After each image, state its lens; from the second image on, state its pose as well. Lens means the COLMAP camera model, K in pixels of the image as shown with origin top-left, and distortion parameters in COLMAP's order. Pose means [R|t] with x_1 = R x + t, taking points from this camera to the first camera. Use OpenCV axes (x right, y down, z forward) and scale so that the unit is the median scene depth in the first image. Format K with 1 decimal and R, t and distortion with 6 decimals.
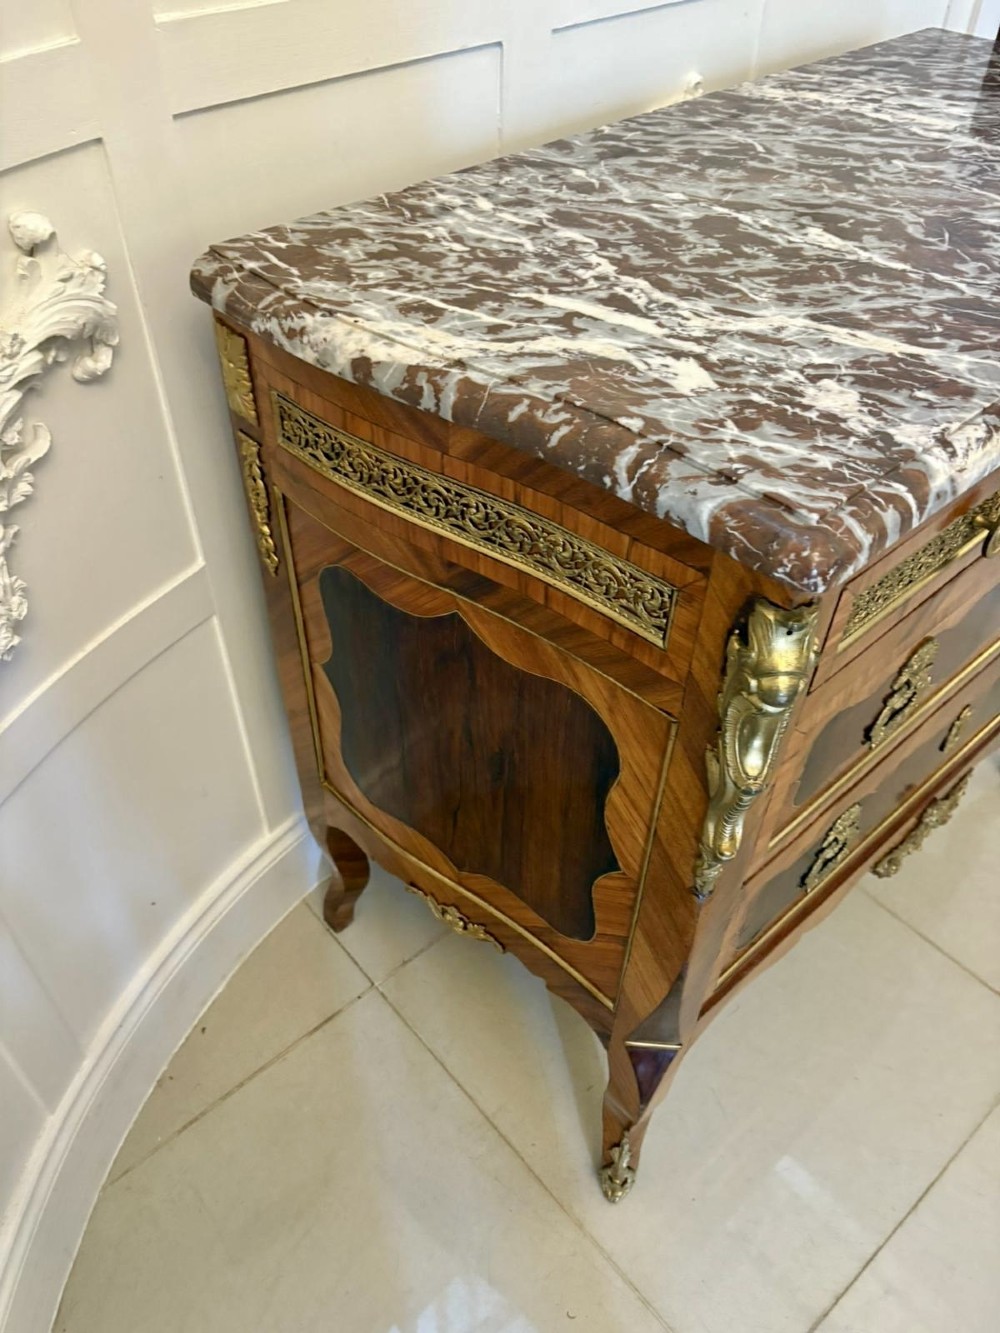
lens RADIAL K [[1028.8, 0, 504.7], [0, 1028.8, 695.5], [0, 0, 1]] dist [0.006660, -0.006878]
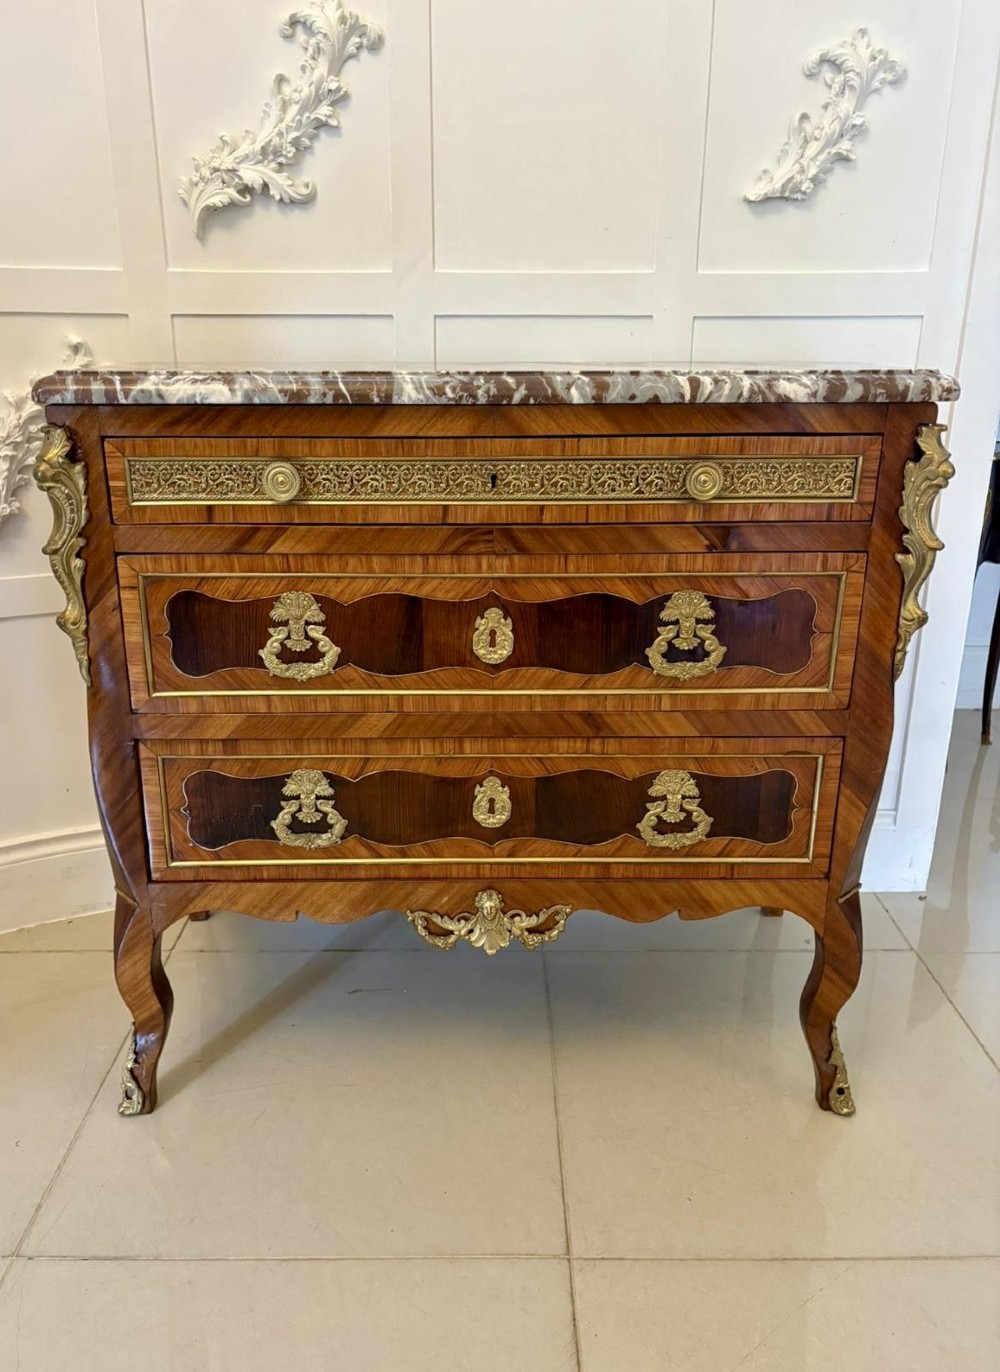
lens RADIAL K [[1005.9, 0, 491.1], [0, 1005.9, 685.1], [0, 0, 1]] dist [0.047047, -0.081278]
pose [[0.743631, 0.193276, -0.640045, 1.702434], [-0.466764, 0.835478, -0.290014, 0.372993], [0.478691, 0.514413, 0.711501, 0.246897]]
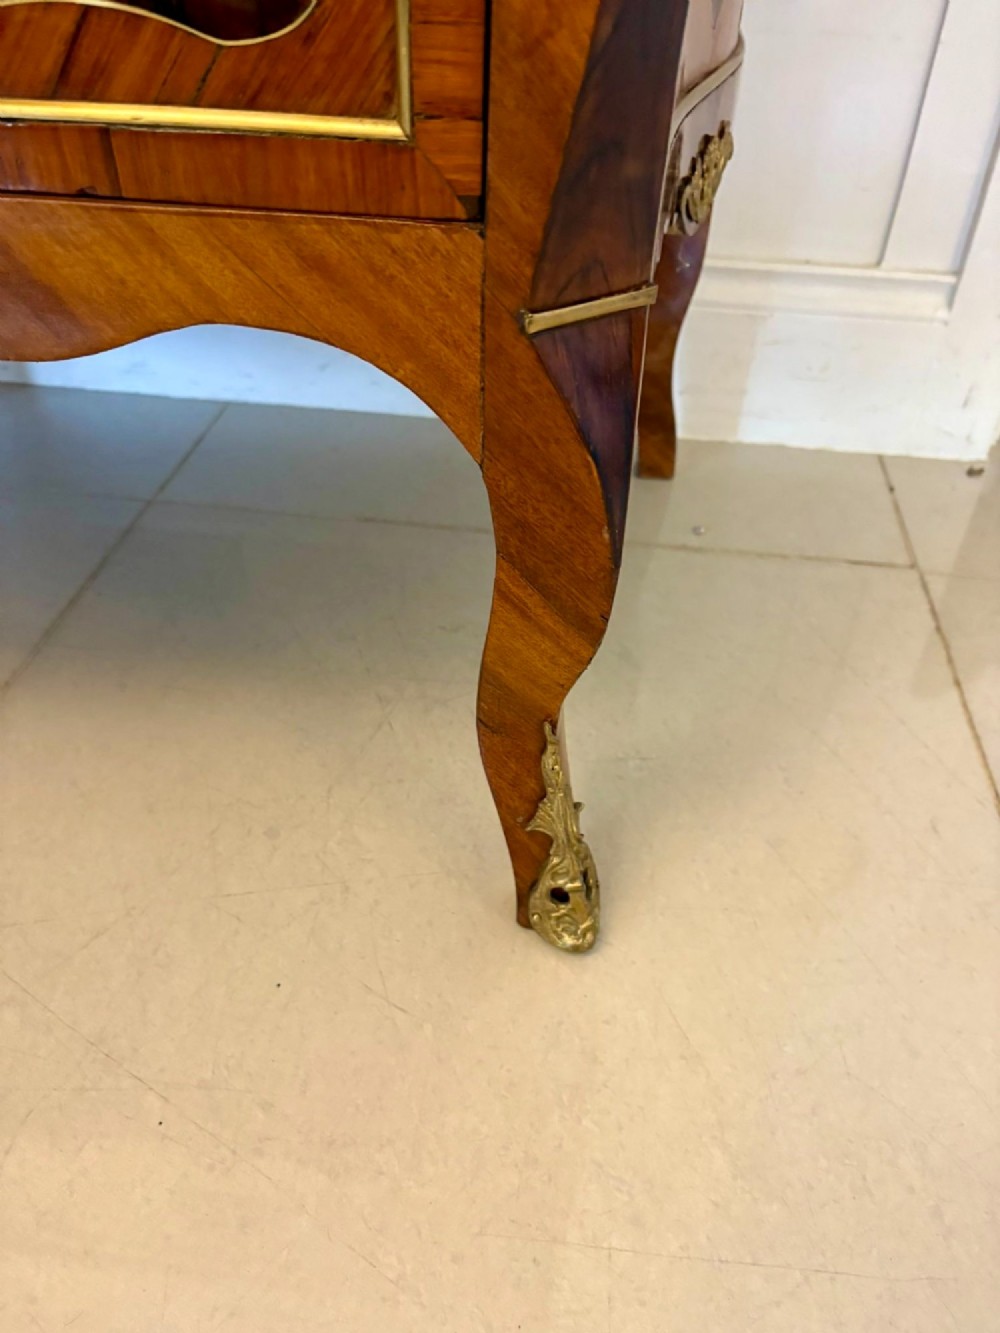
lens RADIAL K [[1013.0, 0, 509.5], [0, 1013.0, 661.8], [0, 0, 1]] dist [0.011028, -0.003893]
pose [[0.655652, 0.474877, -0.587037, 1.445559], [-0.552398, 0.831708, 0.055837, 0.008435], [0.514759, 0.287669, 0.807632, 1.619248]]
